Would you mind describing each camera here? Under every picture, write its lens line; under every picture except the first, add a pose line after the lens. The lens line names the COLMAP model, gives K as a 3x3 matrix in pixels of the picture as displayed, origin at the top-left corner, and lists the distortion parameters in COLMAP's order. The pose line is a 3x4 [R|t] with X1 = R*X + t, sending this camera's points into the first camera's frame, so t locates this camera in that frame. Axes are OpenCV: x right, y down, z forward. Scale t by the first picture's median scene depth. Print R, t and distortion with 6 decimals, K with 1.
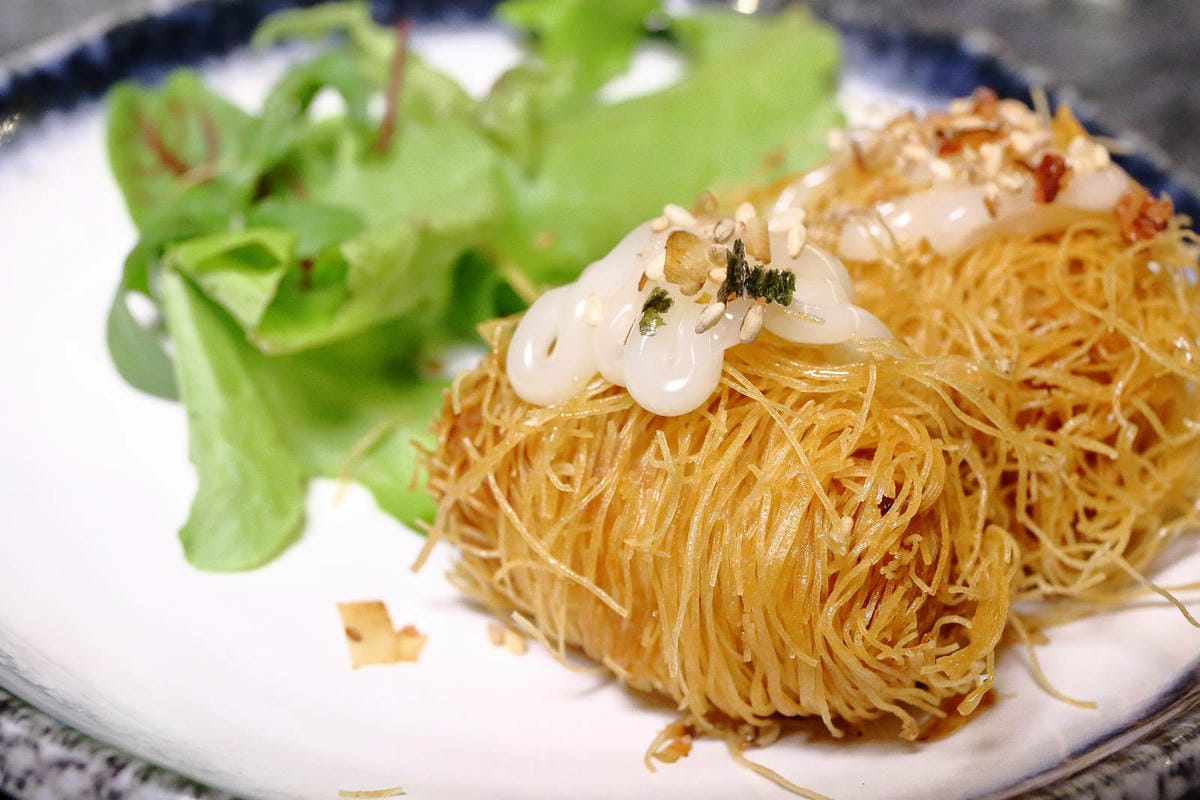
lens RADIAL K [[2010.8, 0, 600.0], [0, 2010.8, 400.0], [0, 0, 1]] dist [0.029065, -0.265509]
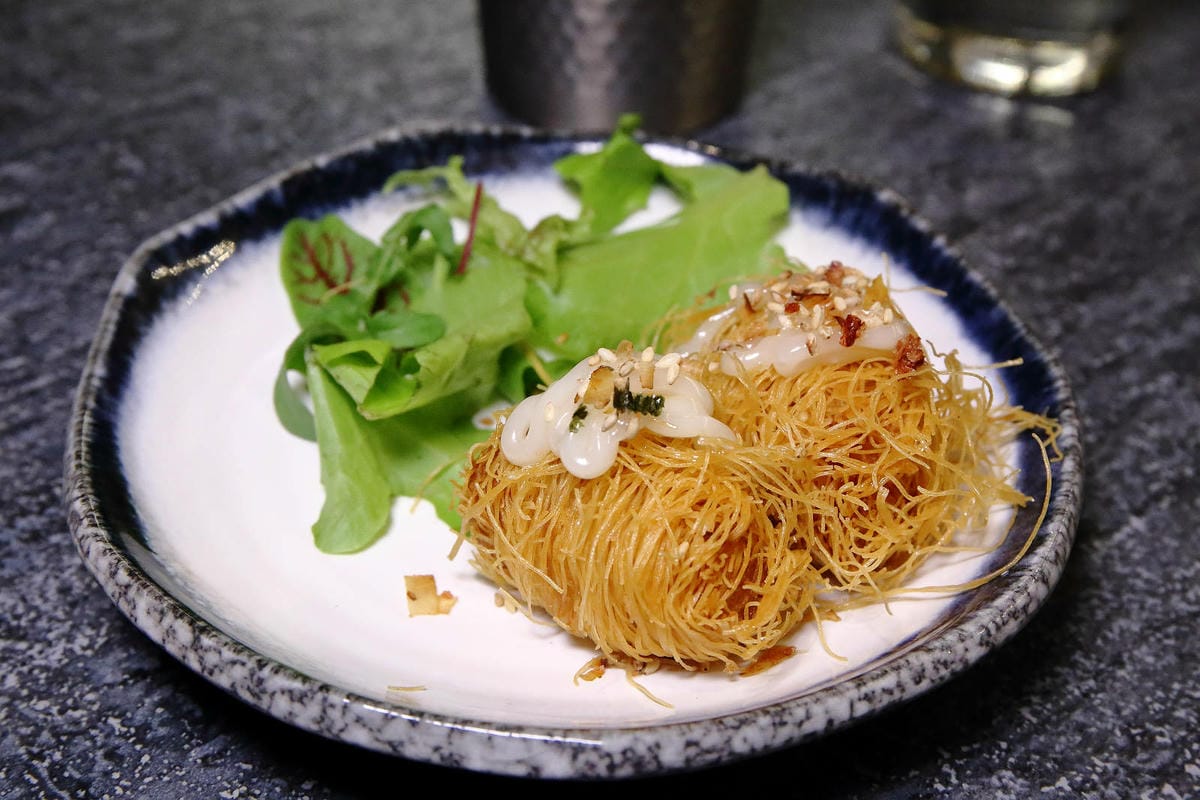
lens RADIAL K [[2010.8, 0, 600.0], [0, 2010.8, 400.0], [0, 0, 1]] dist [0.029065, -0.265509]
pose [[0.994448, 0.033886, -0.099624, 0.200460], [-0.031314, 0.999137, 0.027271, -0.099137], [0.100462, -0.024000, 0.994651, -0.657505]]
